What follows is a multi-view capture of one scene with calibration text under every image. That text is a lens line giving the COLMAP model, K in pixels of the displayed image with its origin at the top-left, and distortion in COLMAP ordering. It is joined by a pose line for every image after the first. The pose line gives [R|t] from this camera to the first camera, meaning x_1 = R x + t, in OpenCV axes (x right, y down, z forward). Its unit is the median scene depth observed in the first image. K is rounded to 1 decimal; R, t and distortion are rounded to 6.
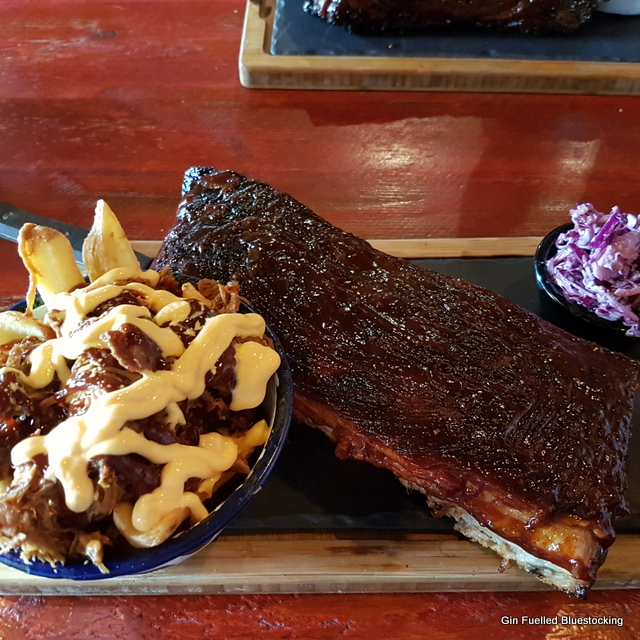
lens RADIAL K [[684.2, 0, 320.0], [0, 684.2, 320.0], [0, 0, 1]] dist [0.137447, -0.307910]
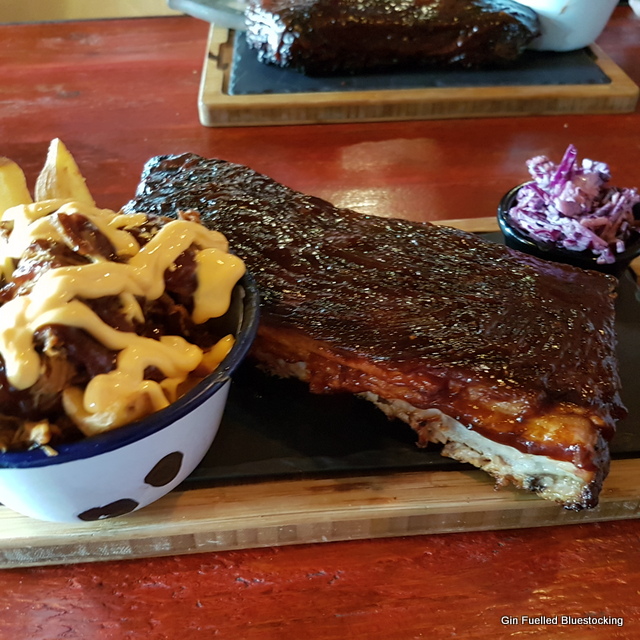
lens RADIAL K [[679.4, 0, 317.9], [0, 679.4, 324.3], [0, 0, 1]] dist [0.148785, -0.328784]
pose [[0.997376, -0.061710, 0.037856, 0.003557], [0.067638, 0.980721, -0.183337, 0.280657], [-0.025812, 0.185416, 0.982321, 0.071192]]
